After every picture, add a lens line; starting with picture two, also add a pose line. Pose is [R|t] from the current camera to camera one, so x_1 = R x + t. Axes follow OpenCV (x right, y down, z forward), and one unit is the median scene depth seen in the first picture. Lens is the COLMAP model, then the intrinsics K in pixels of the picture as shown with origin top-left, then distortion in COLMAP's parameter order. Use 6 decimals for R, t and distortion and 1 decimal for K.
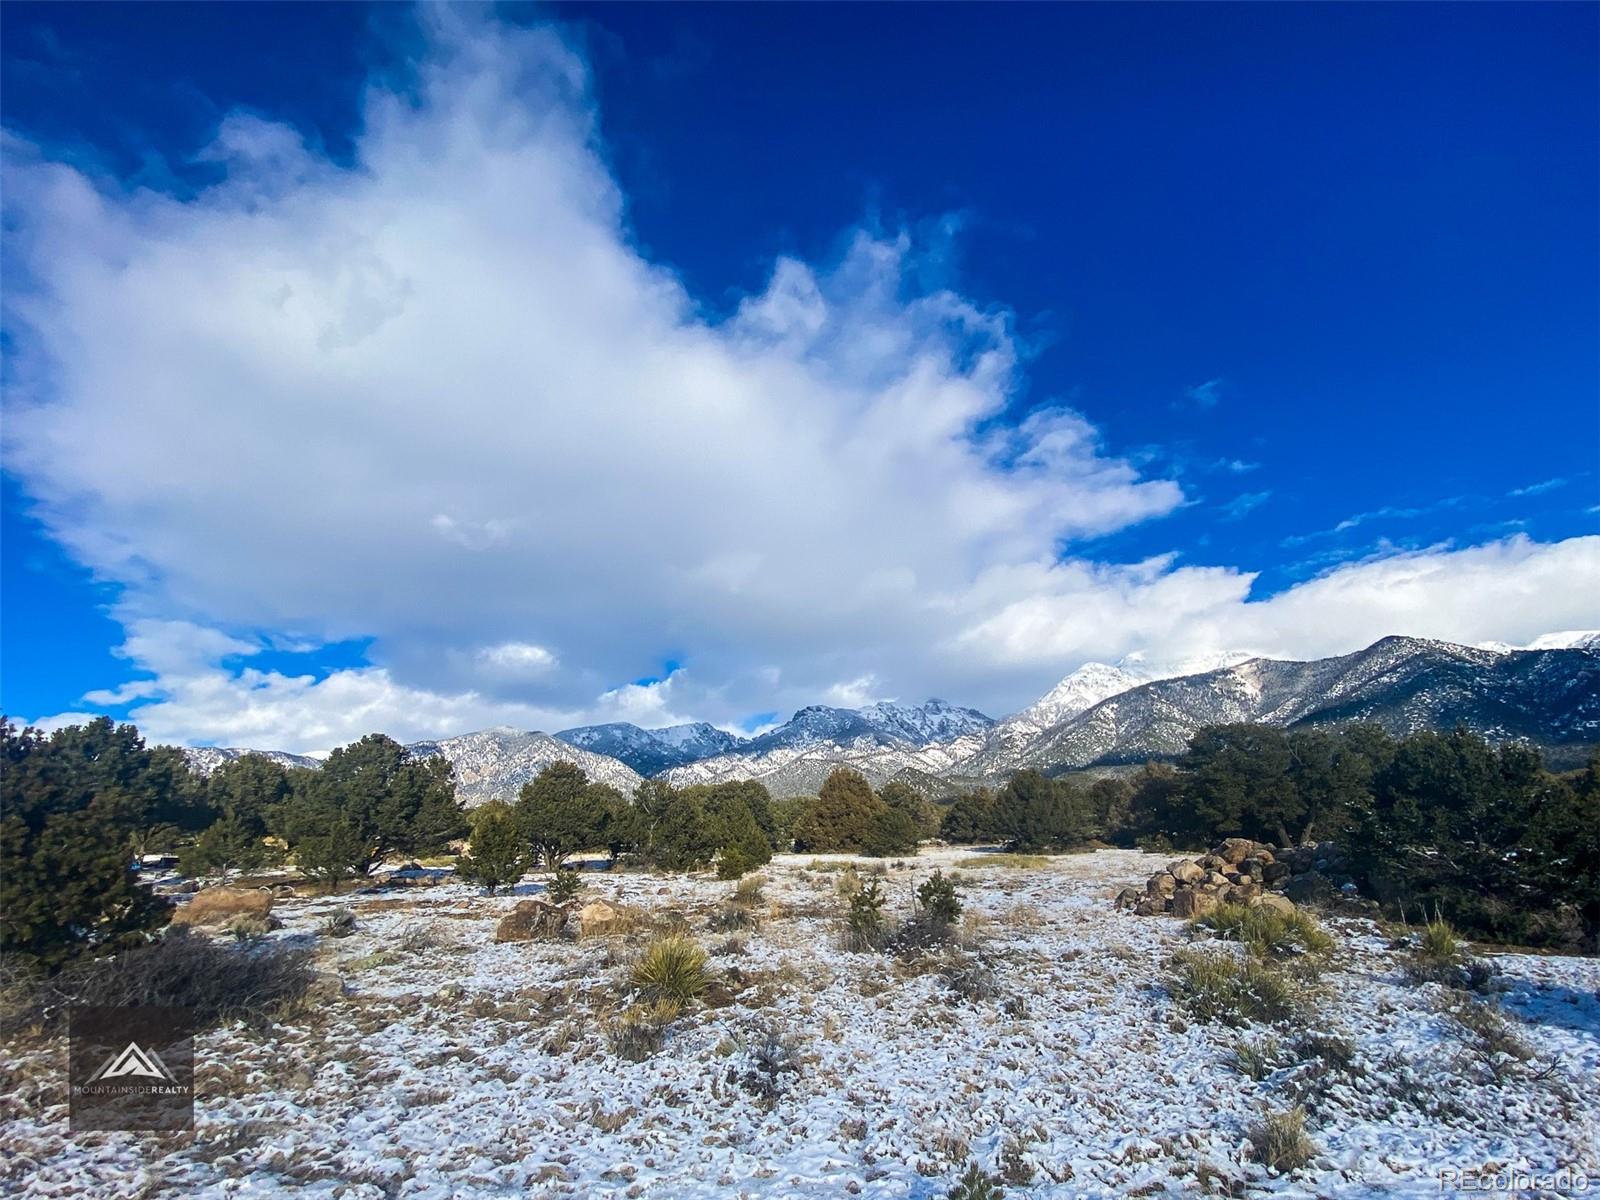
lens RADIAL K [[744.1, 0, 840.2], [0, 744.1, 700.8], [0, 0, 1]] dist [-0.008395, -0.011229]
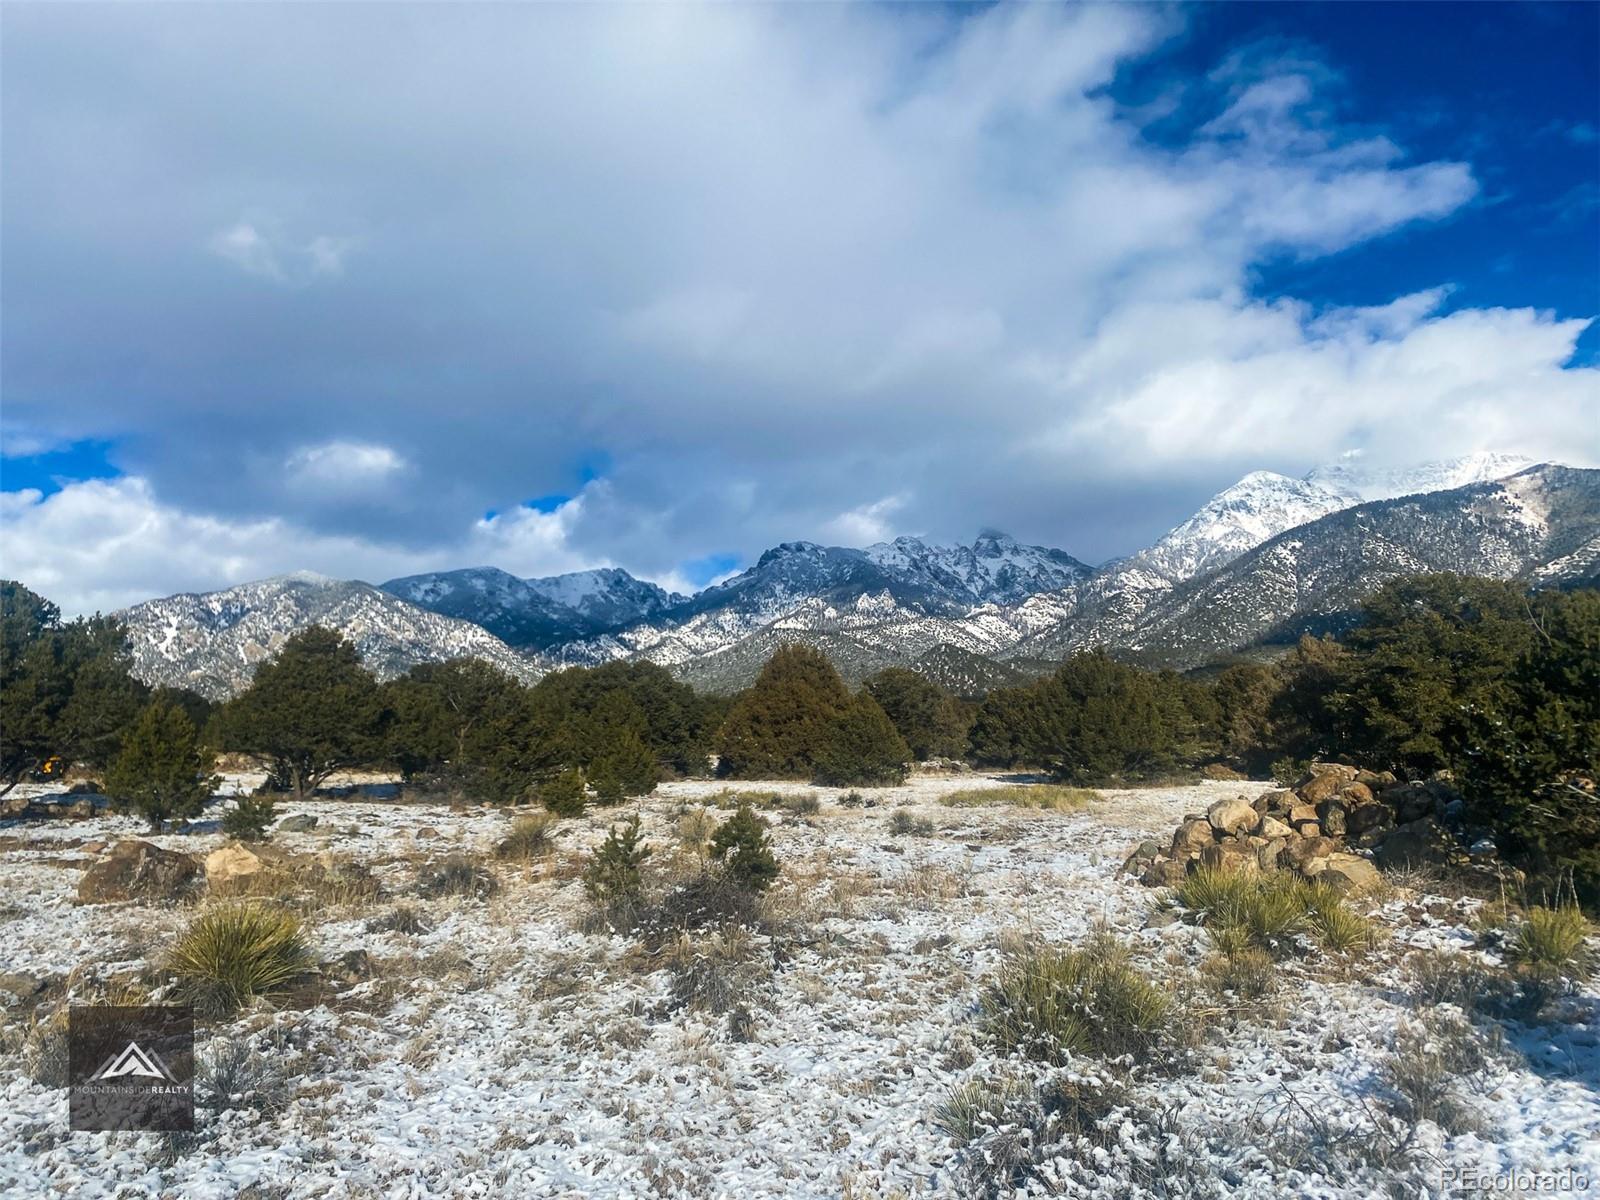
lens RADIAL K [[1209.6, 0, 809.3], [0, 1209.6, 606.3], [0, 0, 1]] dist [0.032017, -0.059455]
pose [[0.998476, 0.008528, -0.054517, 0.166595], [-0.005292, 0.998230, 0.059231, 0.002289], [0.054926, -0.058853, 0.996754, 0.000690]]
